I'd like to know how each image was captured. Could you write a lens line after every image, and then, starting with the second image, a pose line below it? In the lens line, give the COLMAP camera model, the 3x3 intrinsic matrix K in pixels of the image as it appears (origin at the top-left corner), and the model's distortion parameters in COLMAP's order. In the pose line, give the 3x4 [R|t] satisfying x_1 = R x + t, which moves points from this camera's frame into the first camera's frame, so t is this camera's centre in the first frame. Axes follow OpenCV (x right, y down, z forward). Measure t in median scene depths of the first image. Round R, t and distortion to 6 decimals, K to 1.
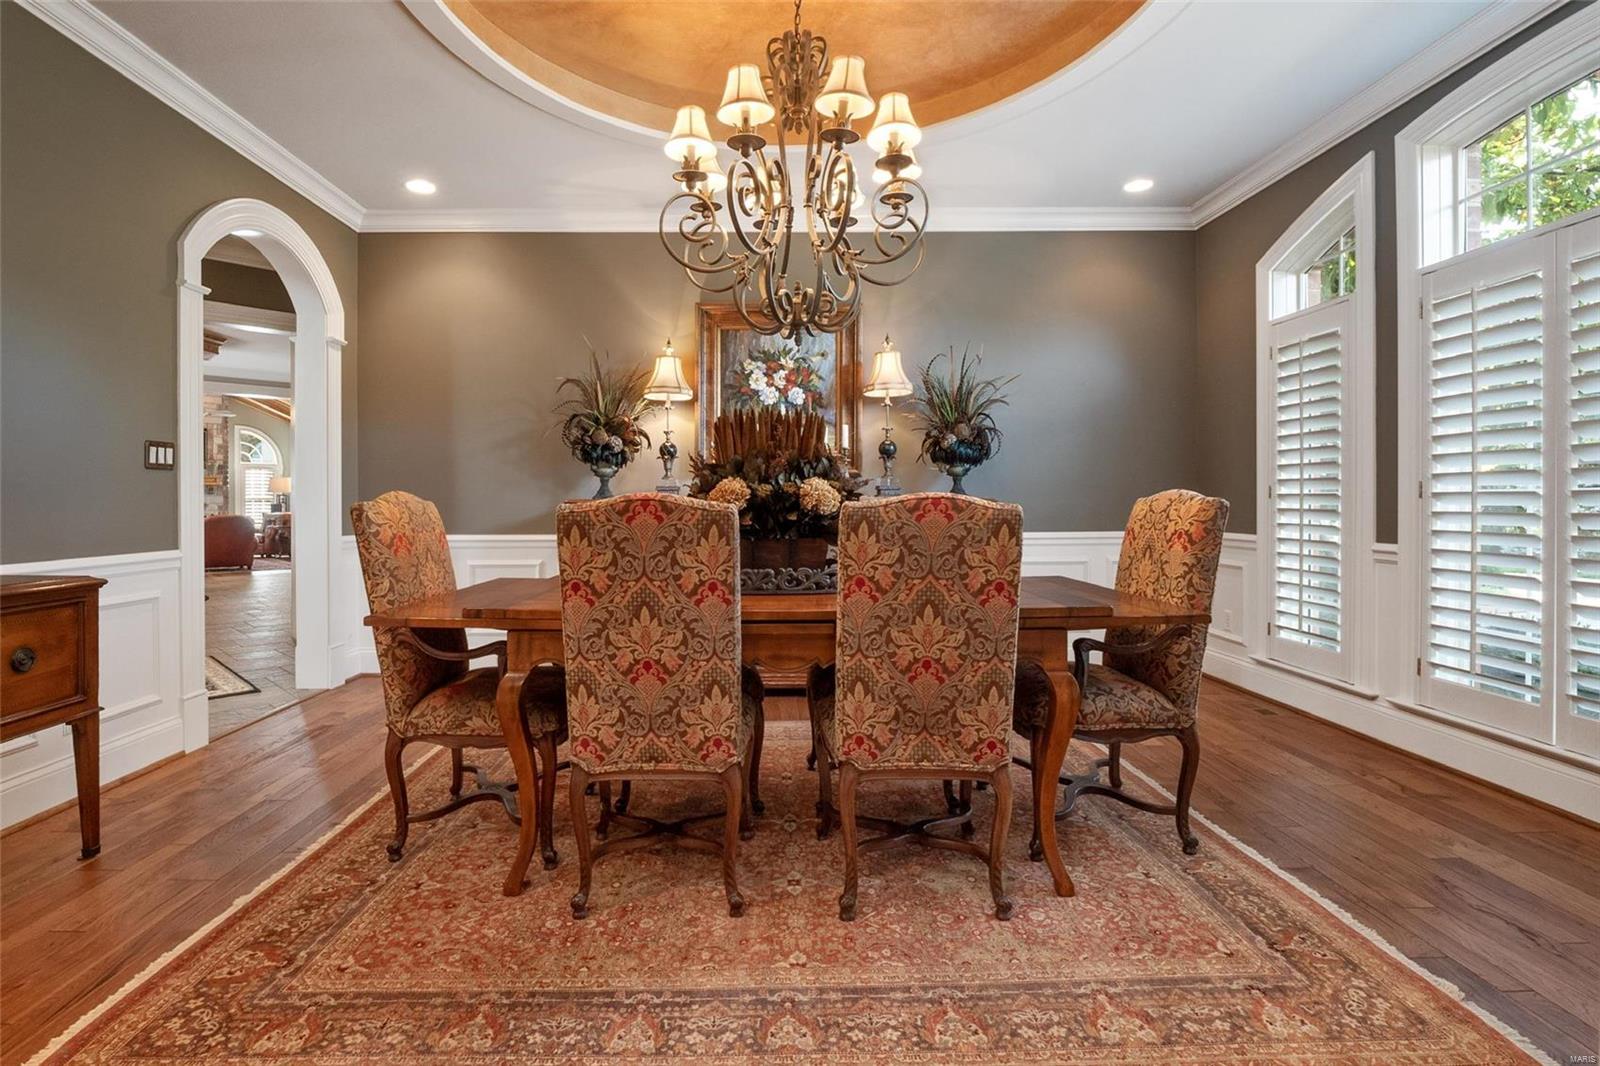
lens RADIAL K [[767.5, 0, 798.1], [0, 767.5, 510.2], [0, 0, 1]] dist [-0.011778, -0.000390]
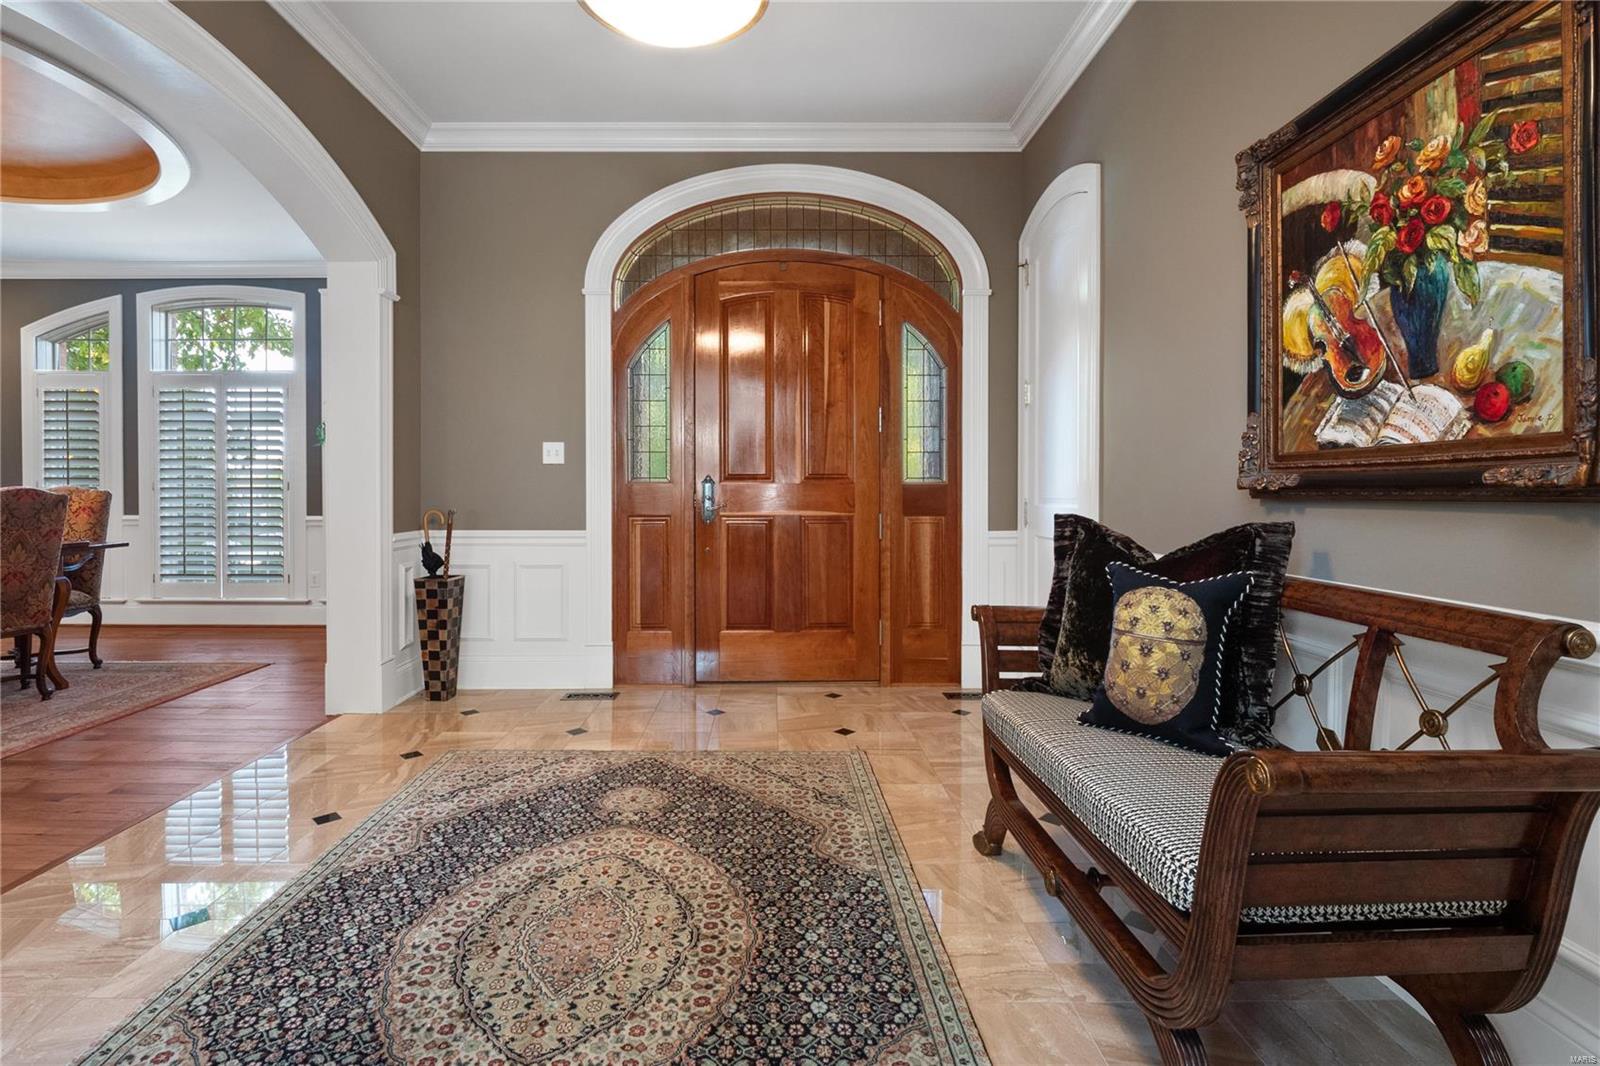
lens RADIAL K [[756.1, 0, 790.0], [0, 756.1, 501.5], [0, 0, 1]] dist [-0.030317, -0.000042]
pose [[-0.003702, -0.008457, 0.999957, -1.031960], [0.007760, 0.999934, 0.008486, 0.008686], [-0.999963, 0.007791, -0.003636, -0.587668]]
